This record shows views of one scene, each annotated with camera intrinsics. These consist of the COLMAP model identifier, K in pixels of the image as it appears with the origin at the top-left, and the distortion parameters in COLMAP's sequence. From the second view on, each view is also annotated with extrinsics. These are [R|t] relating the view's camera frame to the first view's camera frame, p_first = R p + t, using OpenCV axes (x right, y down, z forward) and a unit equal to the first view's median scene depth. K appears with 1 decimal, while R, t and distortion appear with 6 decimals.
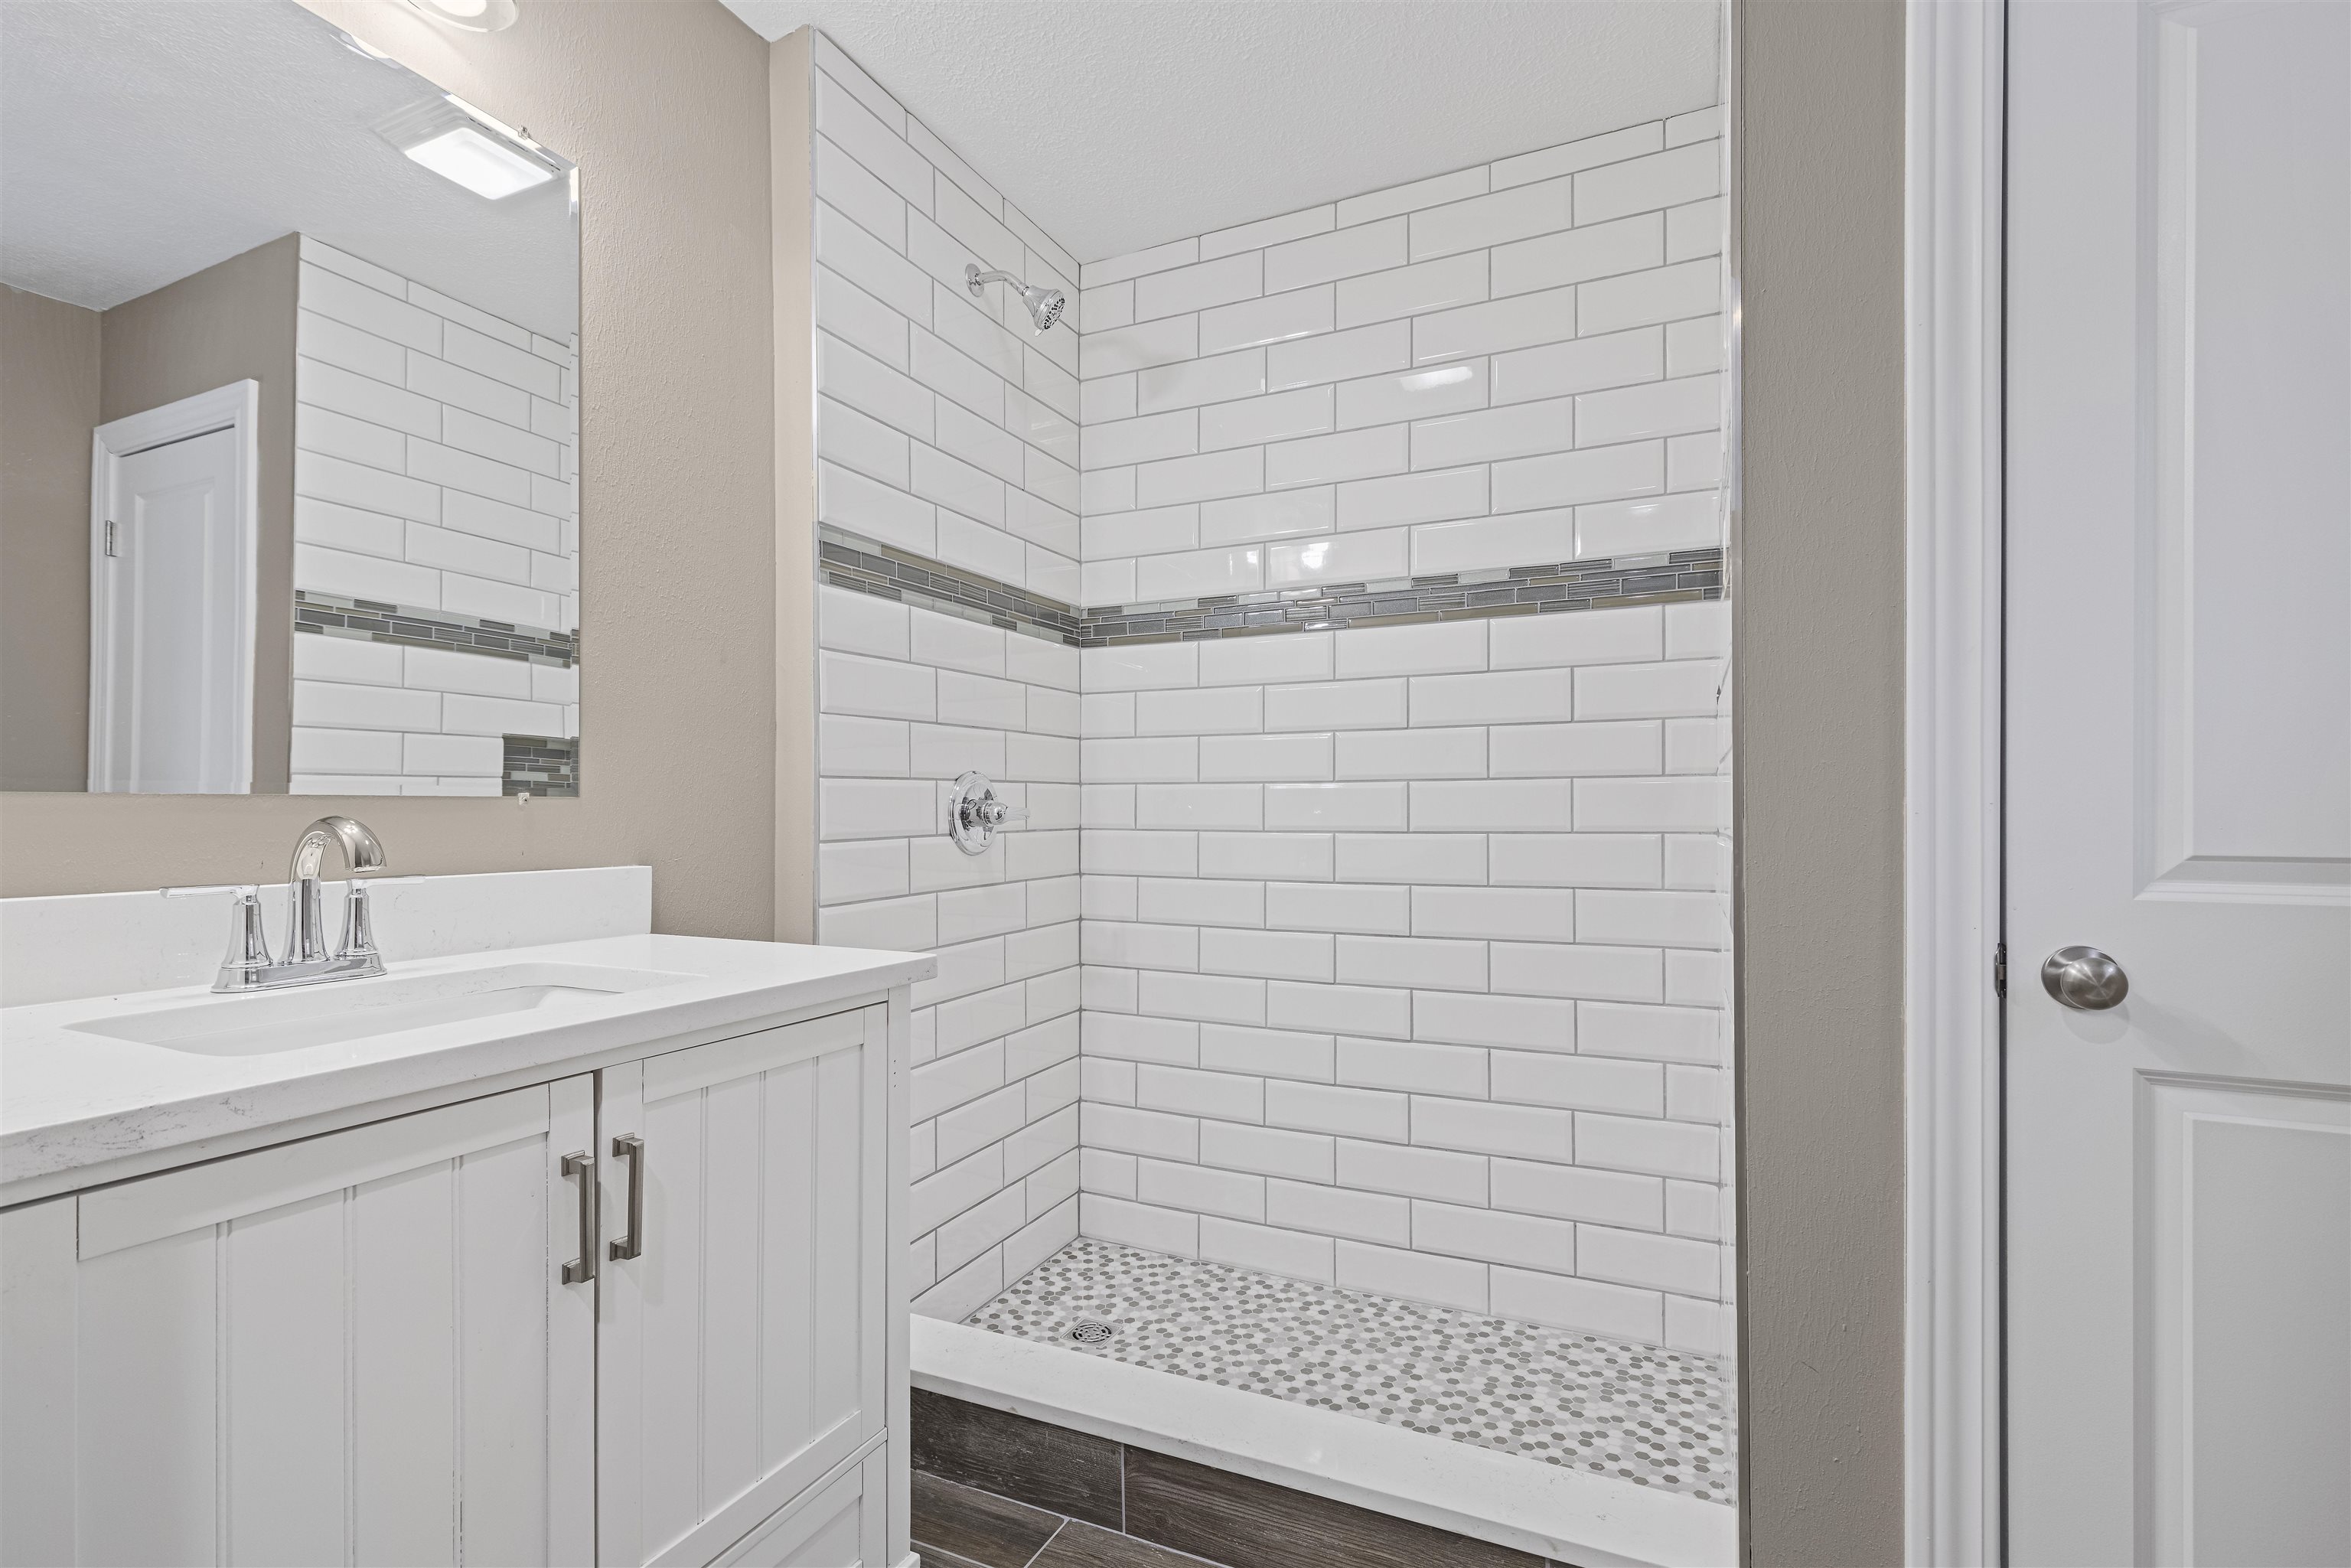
lens RADIAL K [[1076.6, 0, 1164.2], [0, 1076.6, 822.2], [0, 0, 1]] dist [0.013182, -0.003100]
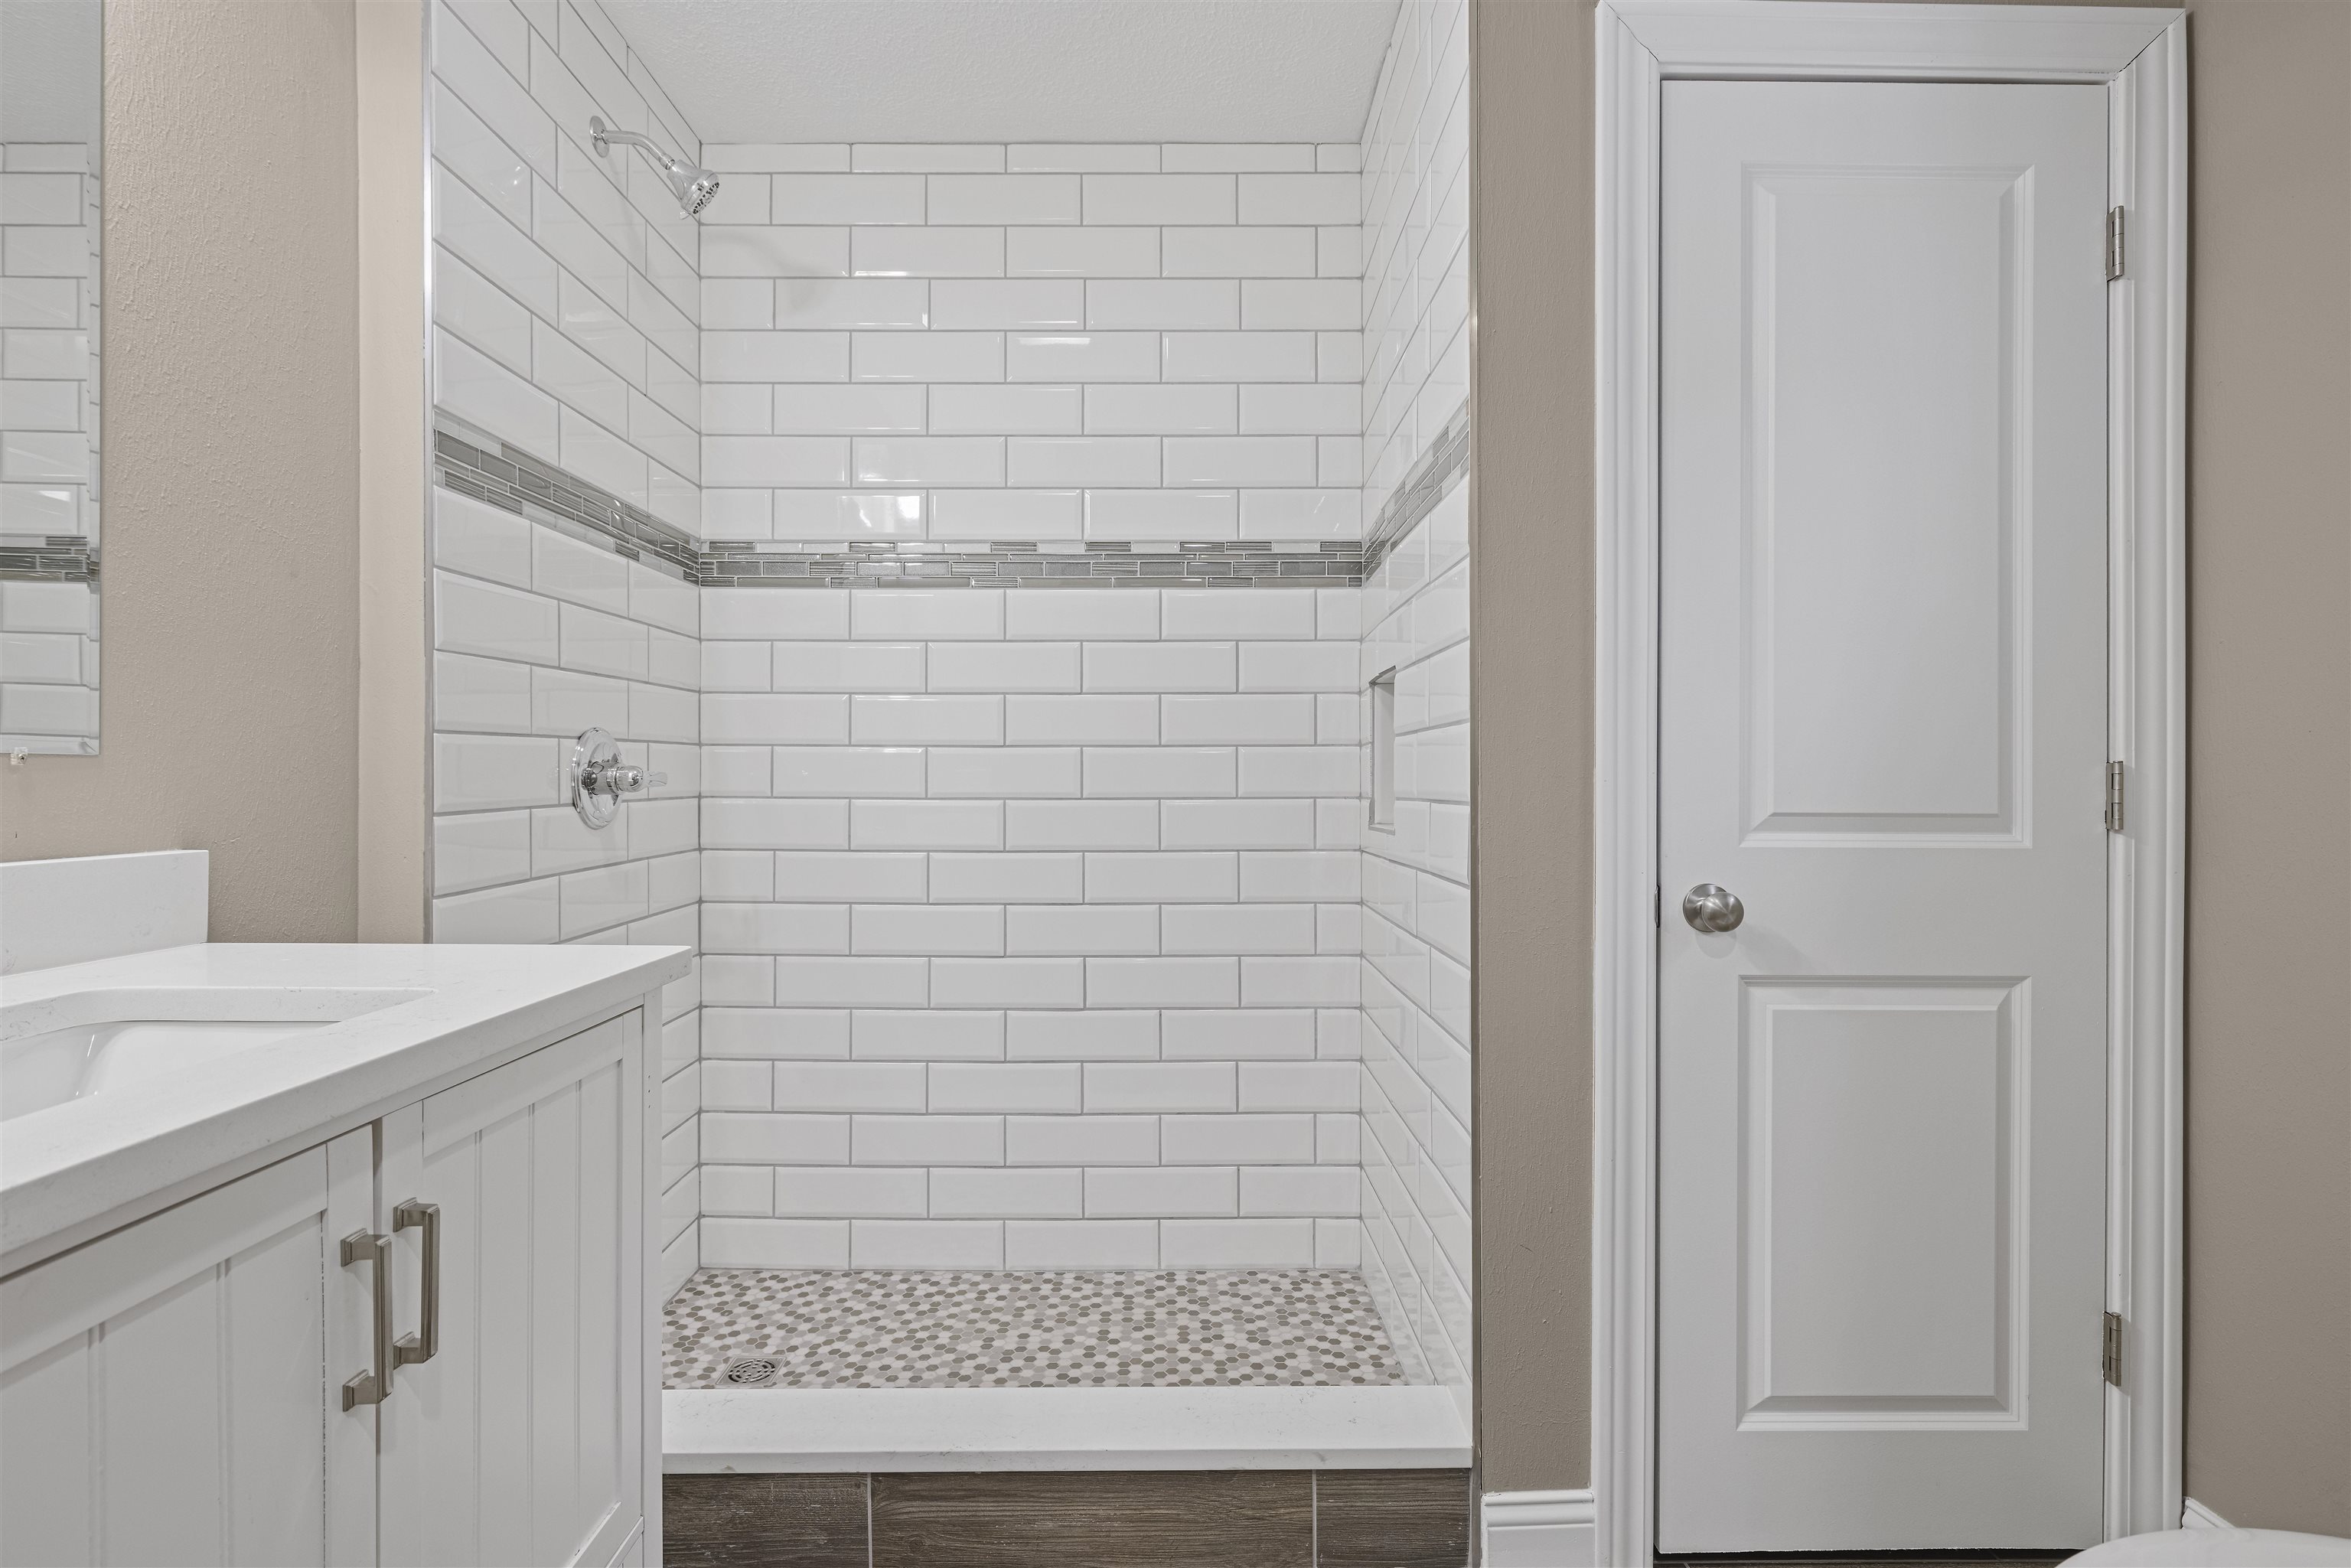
lens RADIAL K [[1136.1, 0, 1170.8], [0, 1136.1, 791.5], [0, 0, 1]] dist [0.000063, 0.000221]
pose [[0.906287, -0.002509, 0.422655, -0.151962], [0.001220, 0.999994, 0.003320, -0.000393], [-0.422661, -0.002493, 0.906284, 0.021713]]
